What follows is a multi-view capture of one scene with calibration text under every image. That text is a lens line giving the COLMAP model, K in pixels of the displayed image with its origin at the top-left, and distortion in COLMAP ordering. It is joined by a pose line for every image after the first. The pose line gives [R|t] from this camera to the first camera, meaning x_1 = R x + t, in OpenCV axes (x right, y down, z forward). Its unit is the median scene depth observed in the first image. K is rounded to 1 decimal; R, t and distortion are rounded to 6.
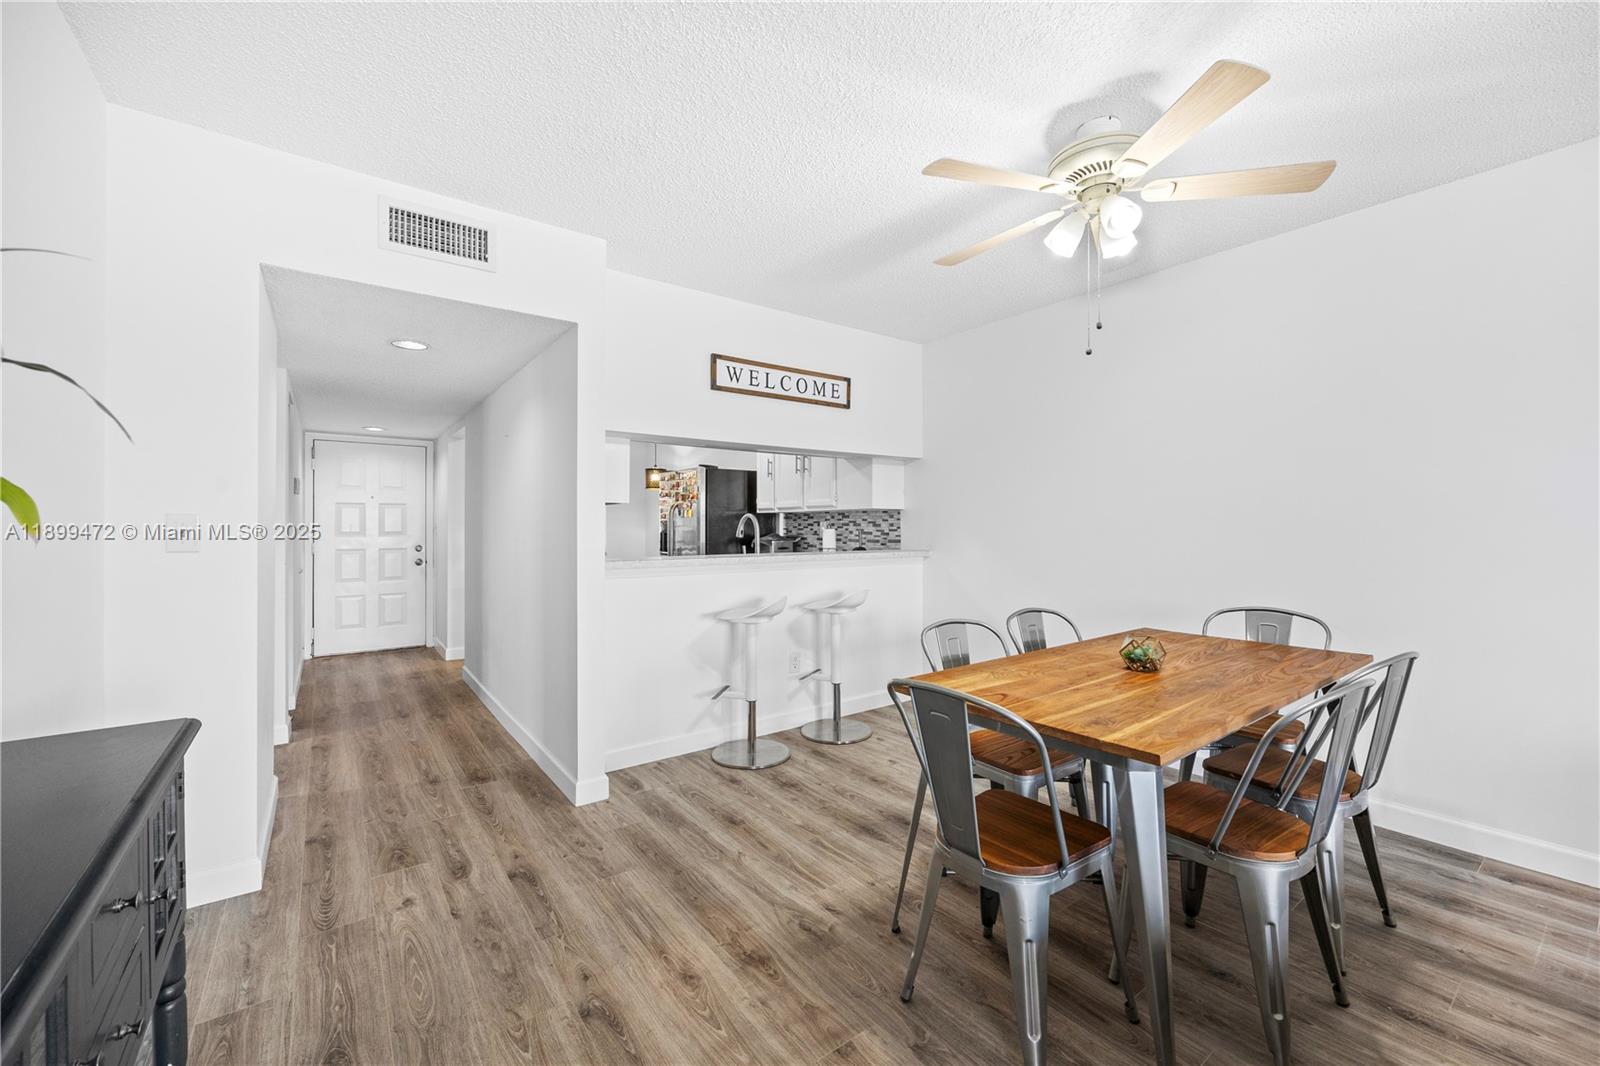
lens RADIAL K [[645.6, 0, 814.2], [0, 645.6, 528.8], [0, 0, 1]] dist [-0.007433, 0.000521]
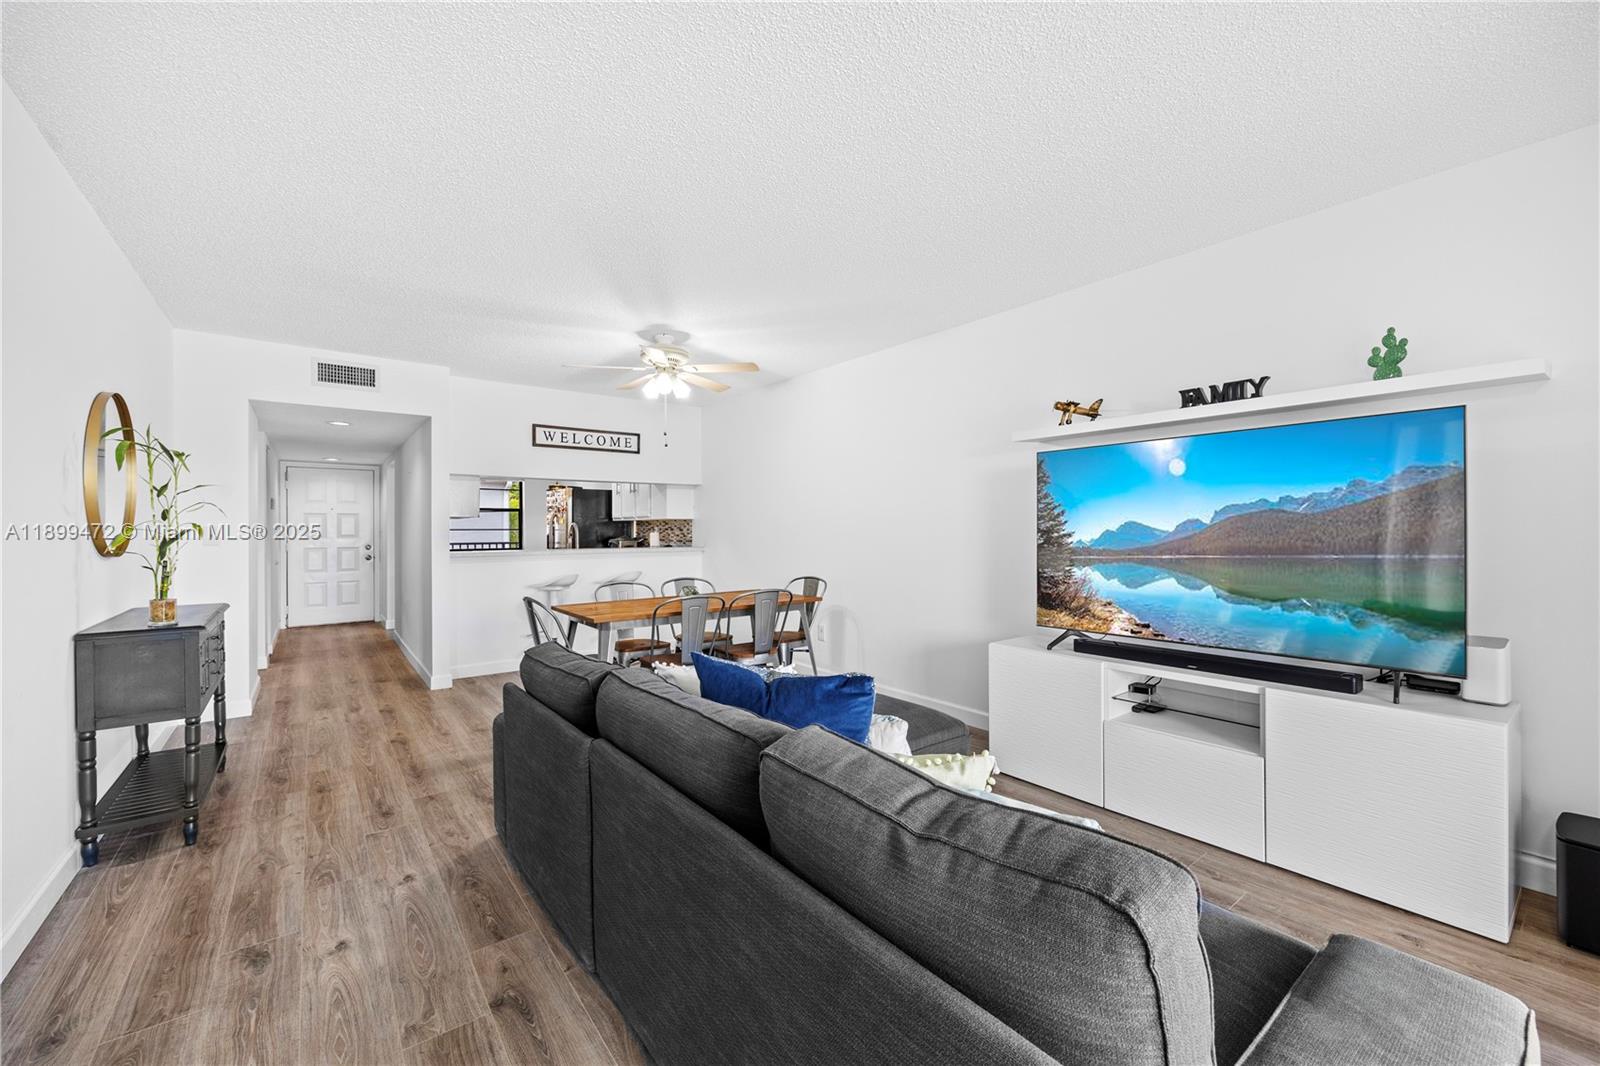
lens RADIAL K [[645.6, 0, 818.4], [0, 645.6, 534.3], [0, 0, 1]] dist [-0.007433, 0.000521]
pose [[0.999819, -0.001110, 0.018969, 0.459399], [0.001005, 0.999984, 0.005540, -0.004111], [-0.018974, -0.005520, 0.999805, -0.546104]]
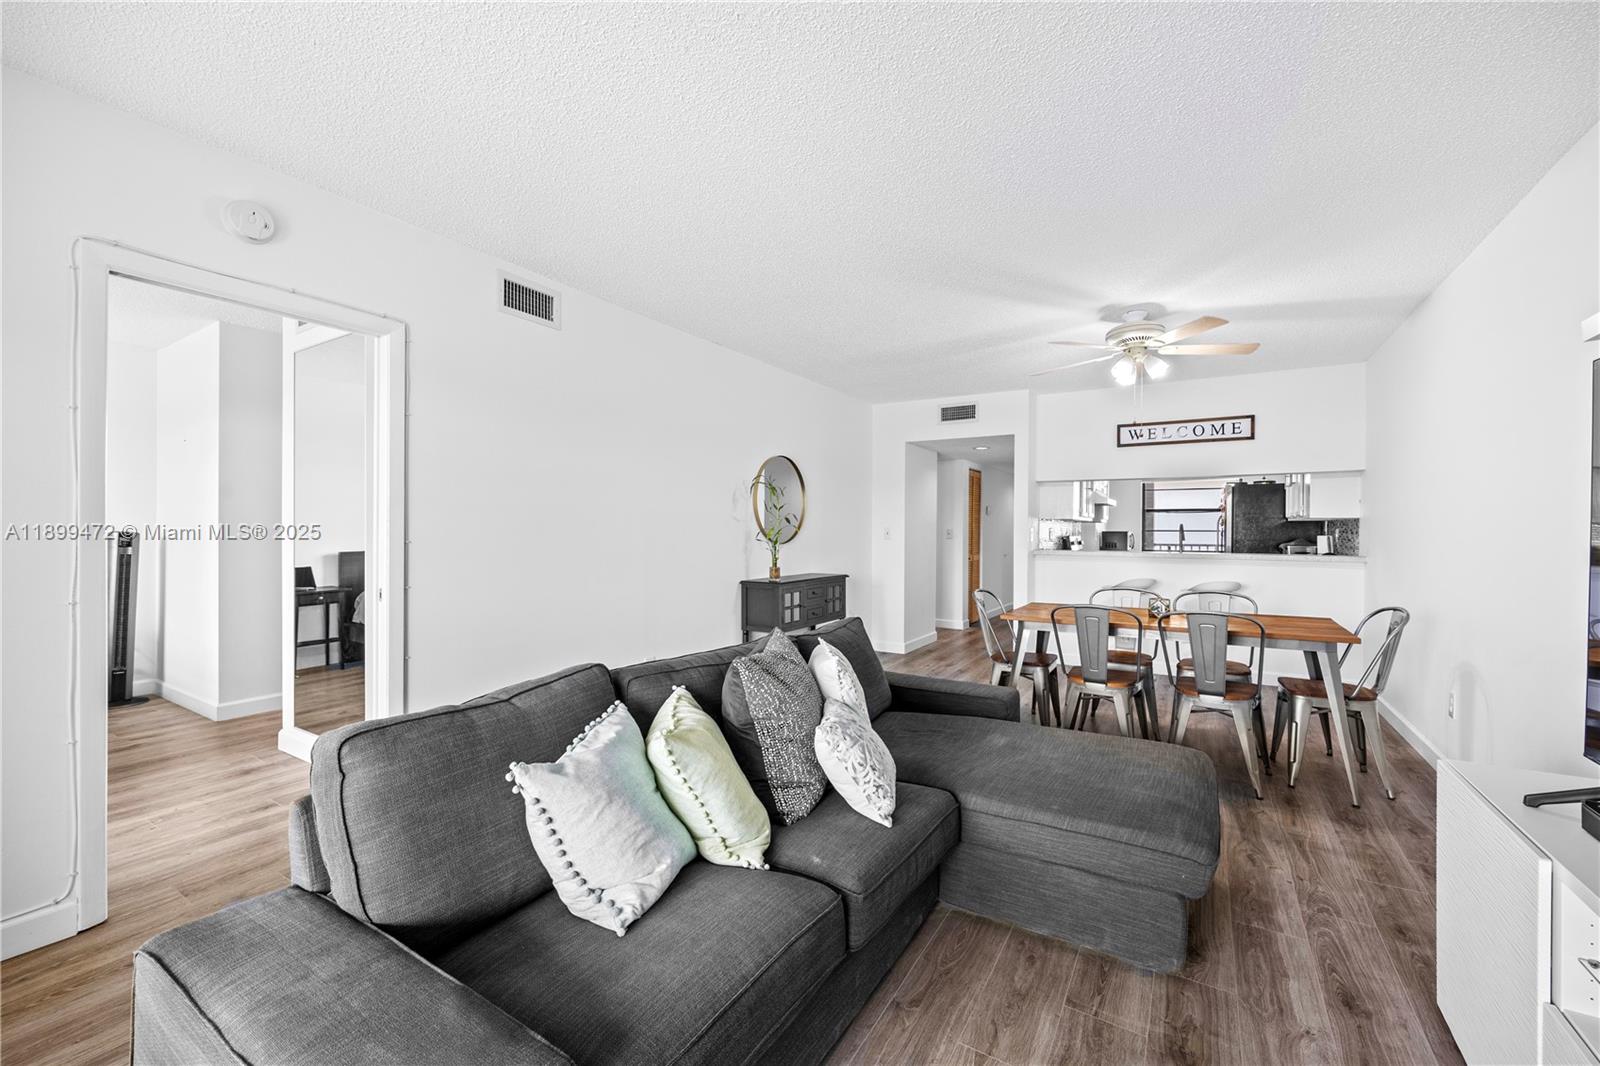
lens RADIAL K [[645.6, 0, 794.8], [0, 645.6, 528.7], [0, 0, 1]] dist [-0.007433, 0.000521]
pose [[0.349078, 0.001556, -0.937092, 0.934514], [-0.007660, 0.999970, -0.001193, -0.004907], [0.937062, 0.007595, 0.349080, -0.272101]]
